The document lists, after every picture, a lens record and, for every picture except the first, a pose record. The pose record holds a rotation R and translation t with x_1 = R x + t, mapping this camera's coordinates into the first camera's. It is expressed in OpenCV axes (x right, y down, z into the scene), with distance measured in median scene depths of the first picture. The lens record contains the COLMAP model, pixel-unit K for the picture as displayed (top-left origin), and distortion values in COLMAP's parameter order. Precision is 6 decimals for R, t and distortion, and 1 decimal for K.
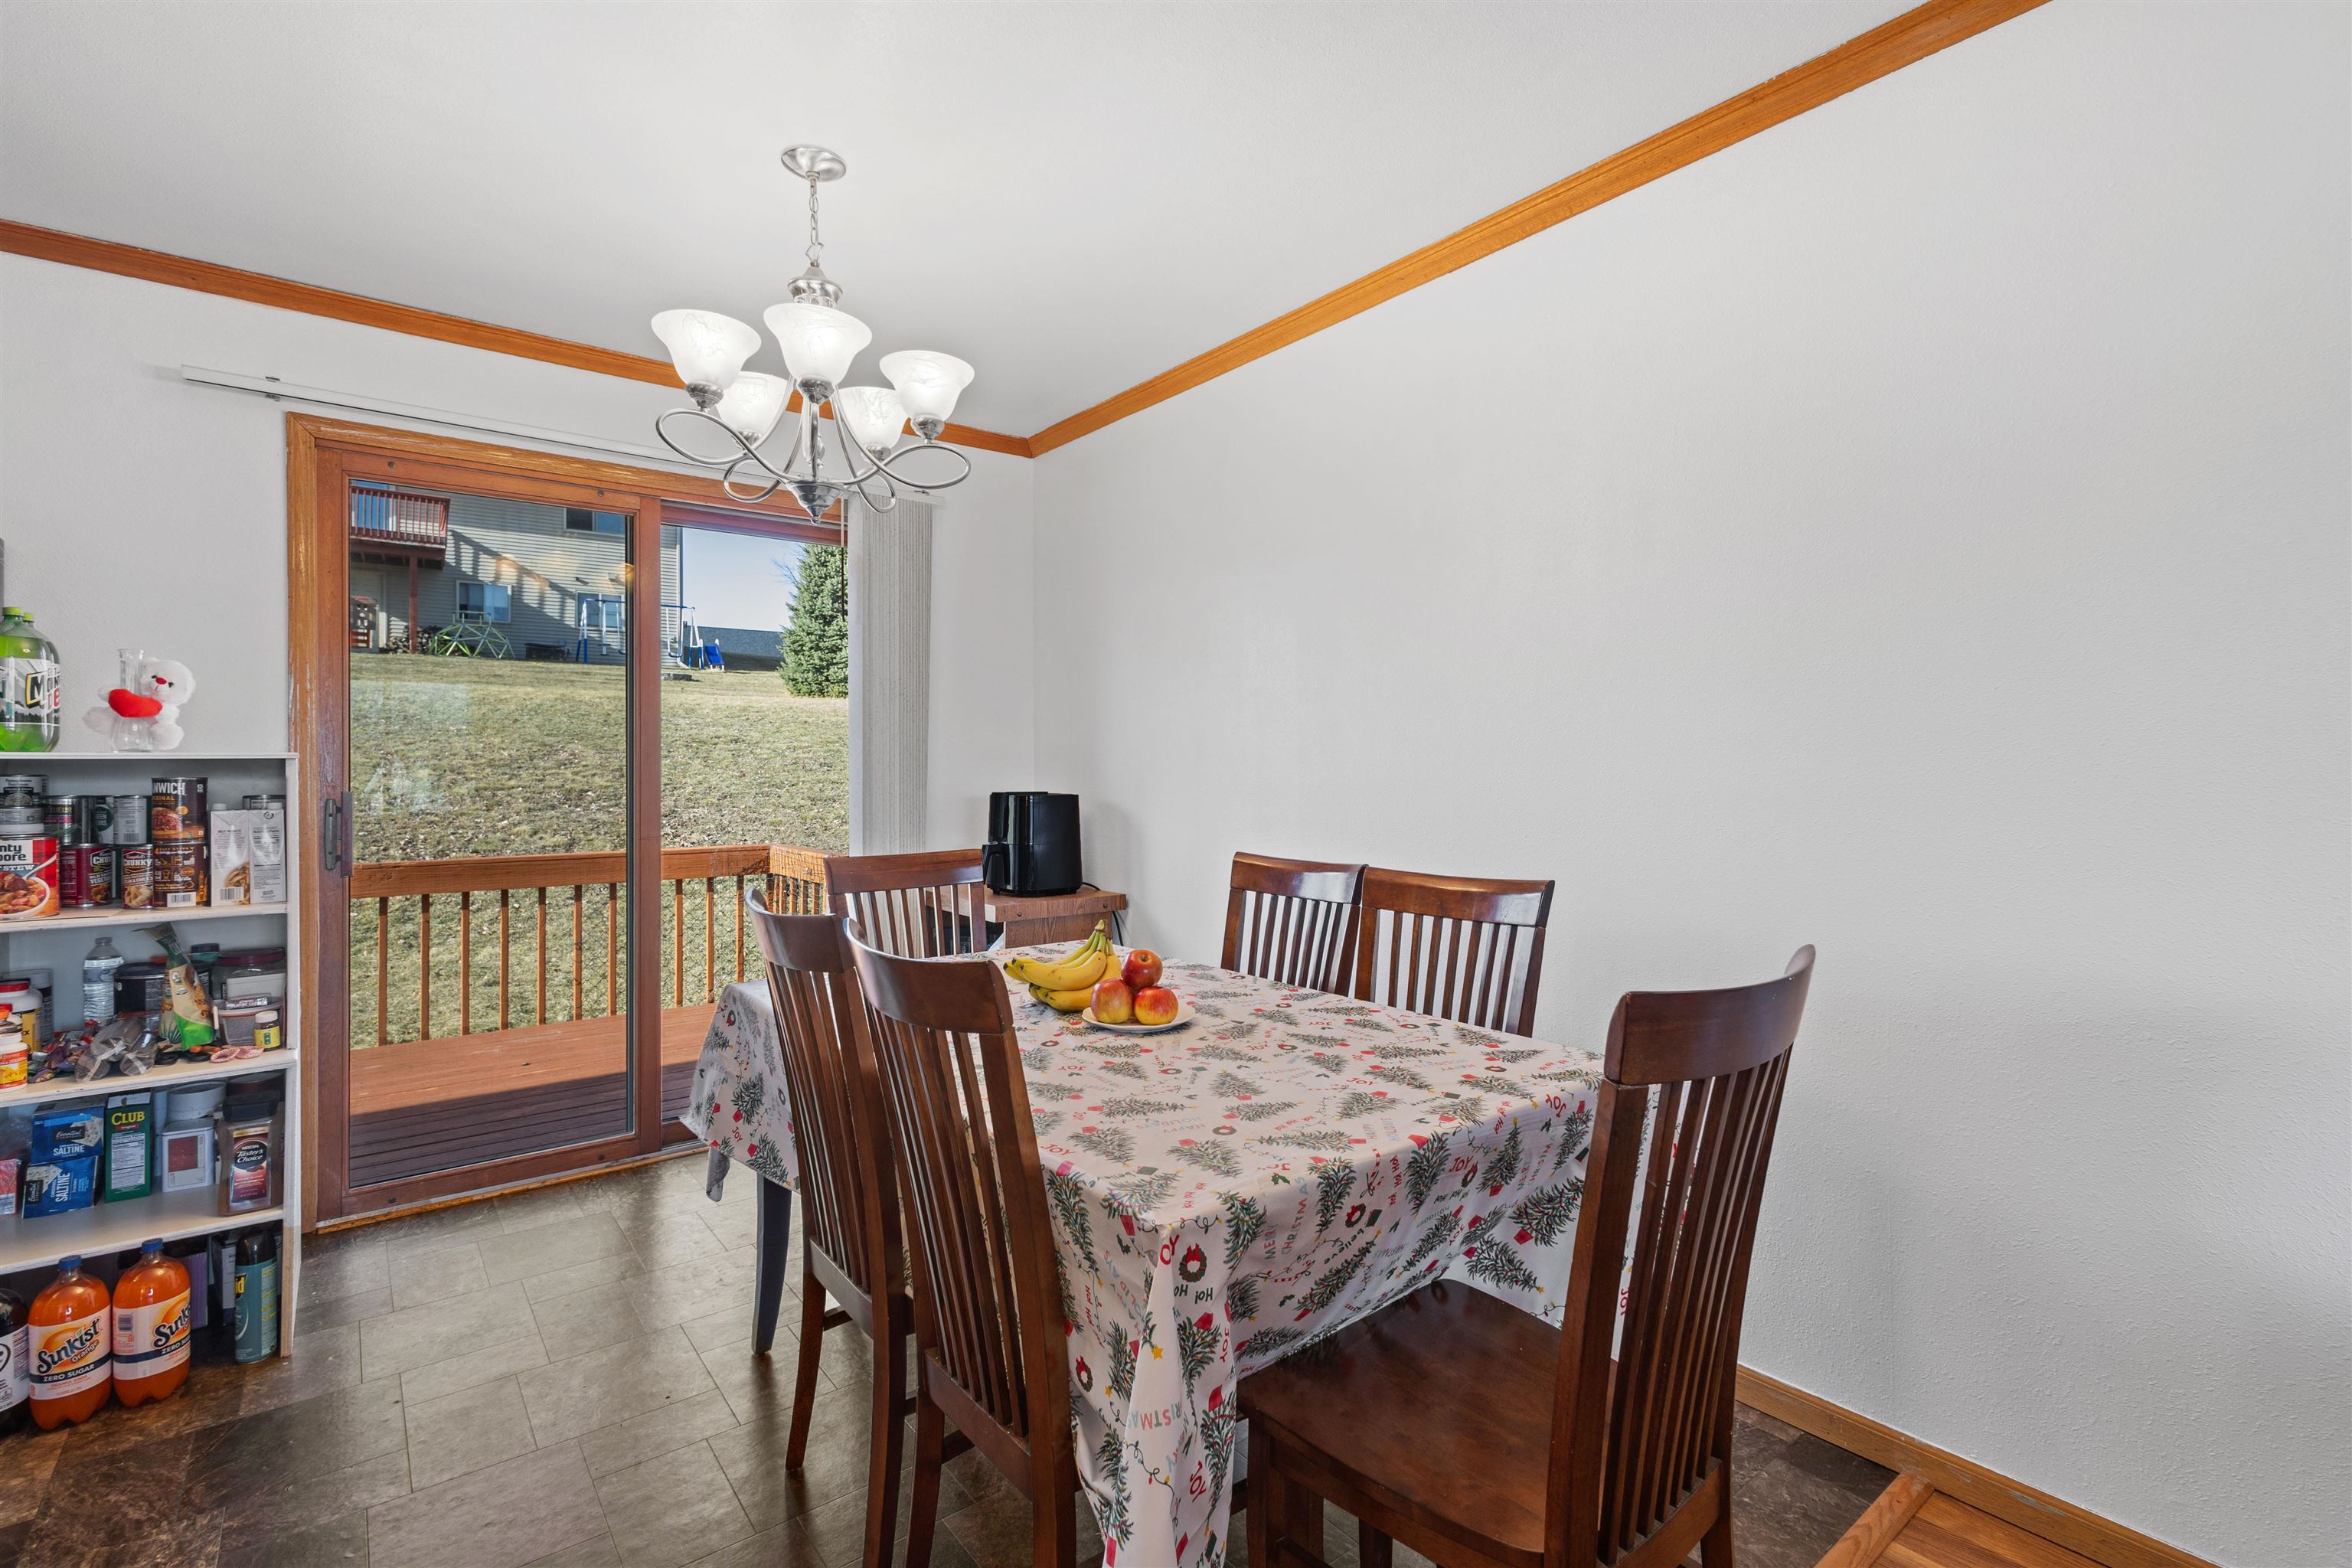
lens RADIAL K [[1073.6, 0, 1170.7], [0, 1073.6, 772.1], [0, 0, 1]] dist [0.011919, -0.004346]
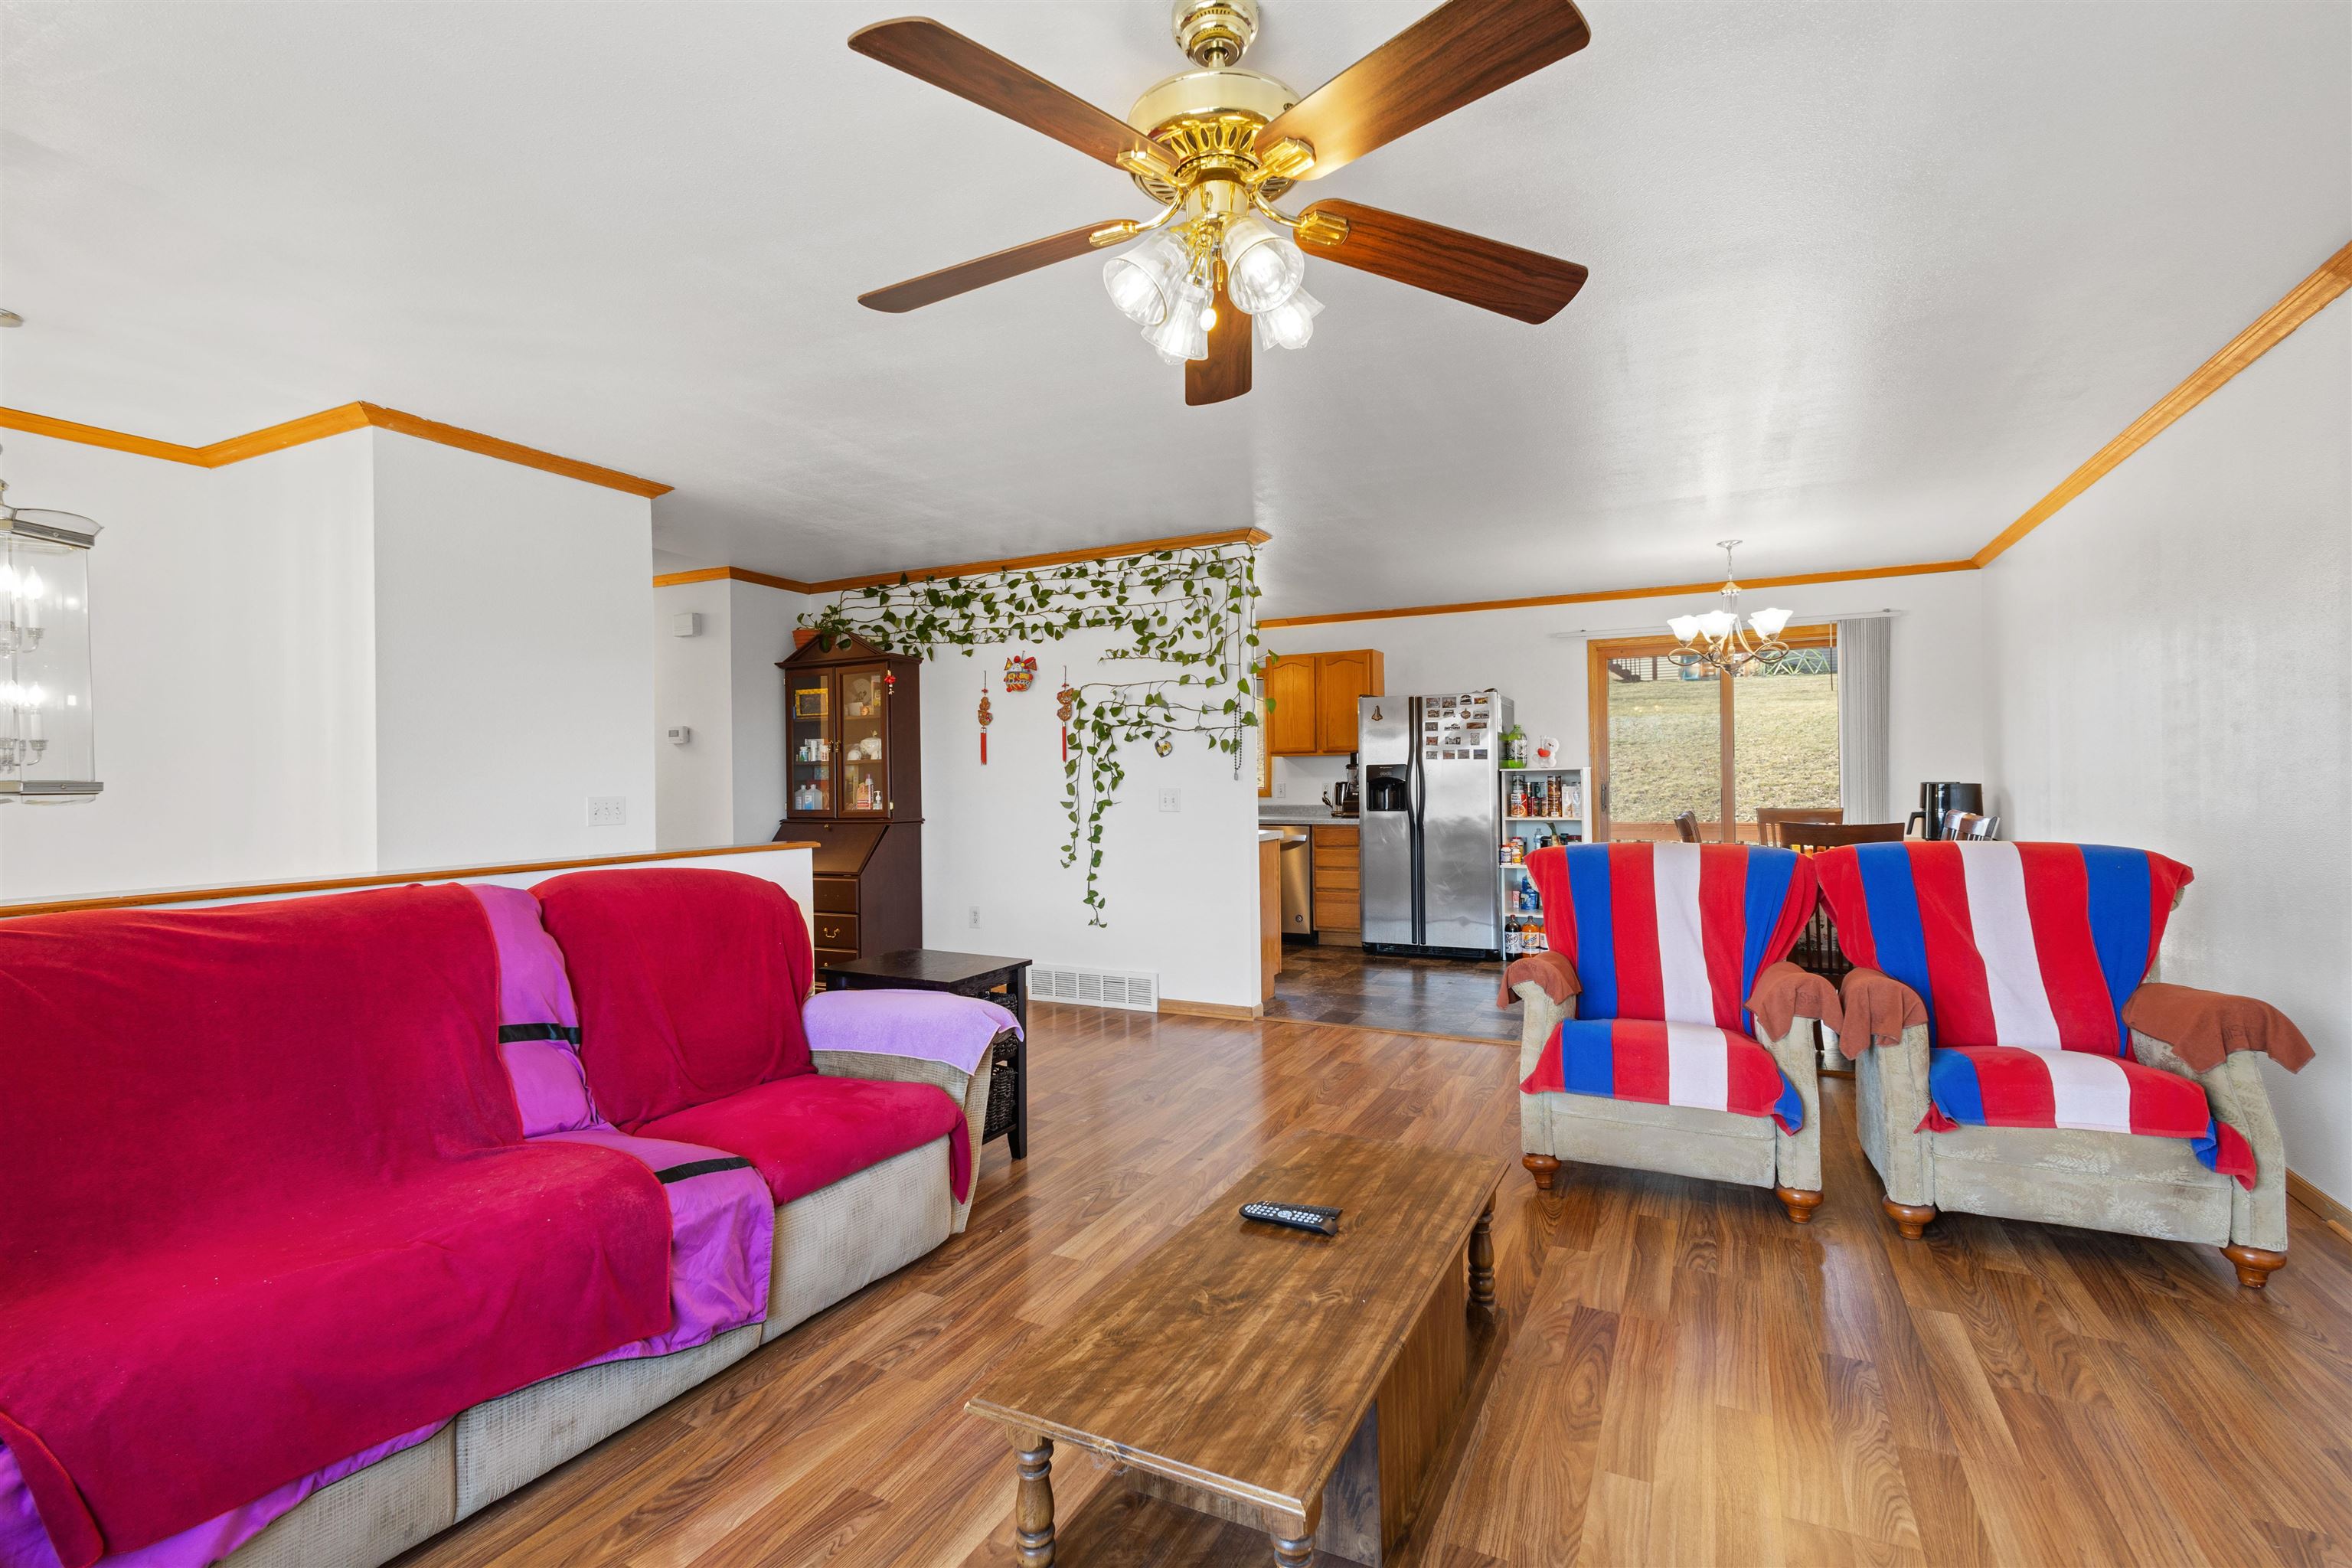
lens RADIAL K [[1073.6, 0, 1183.2], [0, 1073.6, 783.4], [0, 0, 1]] dist [0.011919, -0.004346]
pose [[0.438983, -0.001295, -0.898494, 1.415101], [0.010452, 0.999939, 0.003666, 0.004614], [0.898434, -0.011000, 0.438970, -1.339848]]
